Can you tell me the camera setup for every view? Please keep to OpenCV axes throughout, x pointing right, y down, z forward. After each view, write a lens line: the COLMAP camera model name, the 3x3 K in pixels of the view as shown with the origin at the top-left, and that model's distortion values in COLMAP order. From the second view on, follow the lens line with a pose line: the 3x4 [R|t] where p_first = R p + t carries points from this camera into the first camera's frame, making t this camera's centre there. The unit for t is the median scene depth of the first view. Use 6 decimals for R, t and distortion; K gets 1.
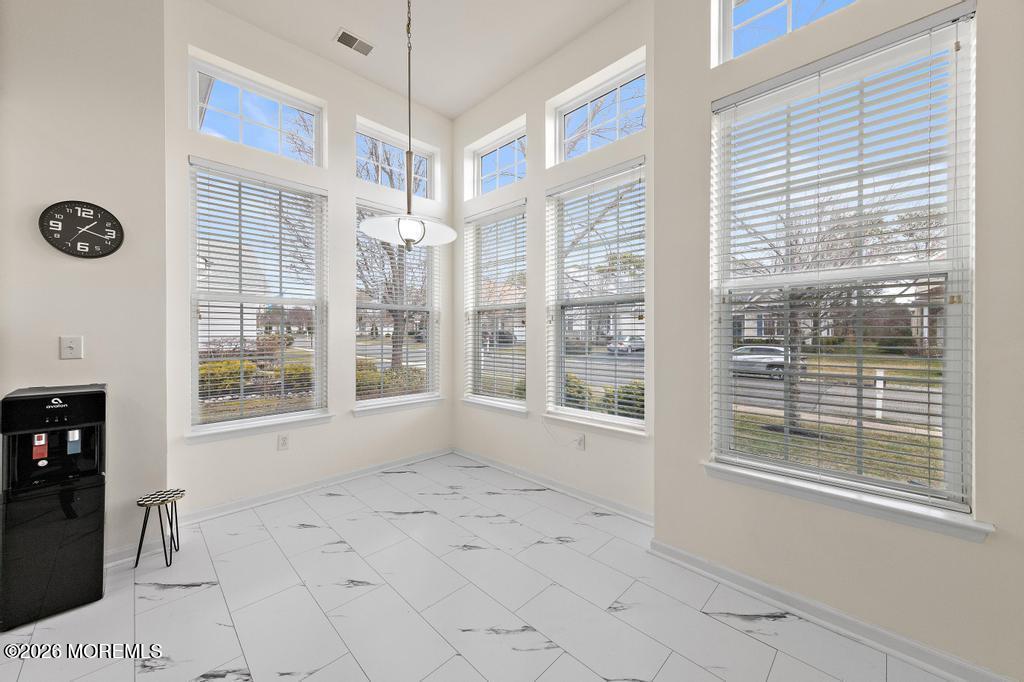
lens RADIAL K [[369.3, 0, 517.5], [0, 369.3, 335.4], [0, 0, 1]] dist [0.003479, 0.000054]
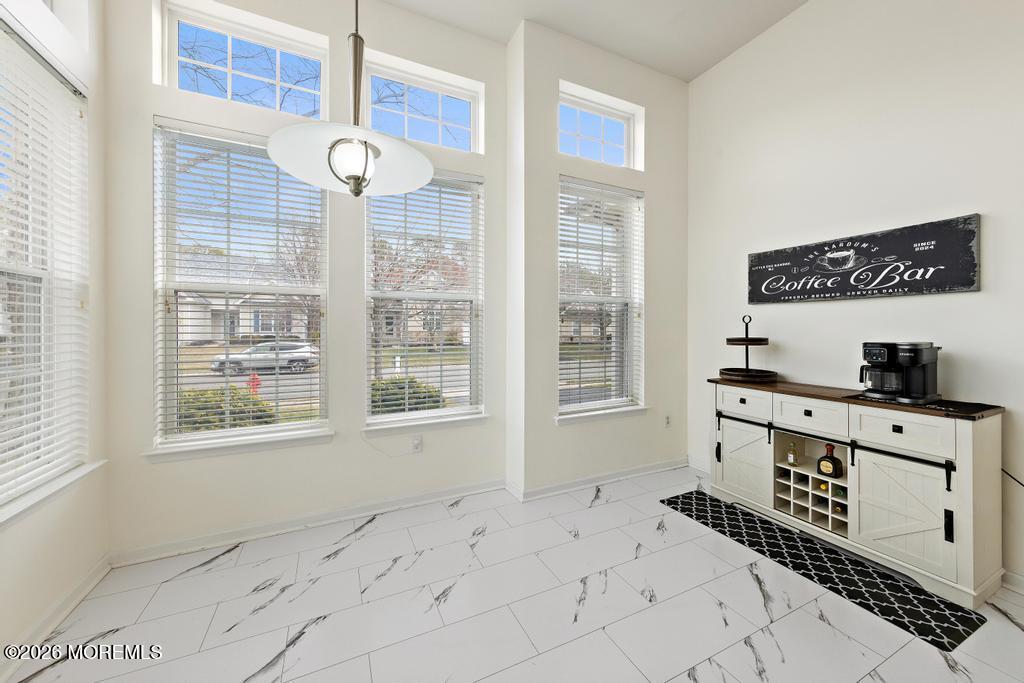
lens RADIAL K [[369.3, 0, 514.3], [0, 369.3, 337.5], [0, 0, 1]] dist [0.003479, 0.000054]
pose [[0.347266, -0.015948, 0.937631, -0.670667], [0.000076, 0.999856, 0.016979, -0.004208], [-0.937767, -0.005825, 0.347217, 0.467579]]
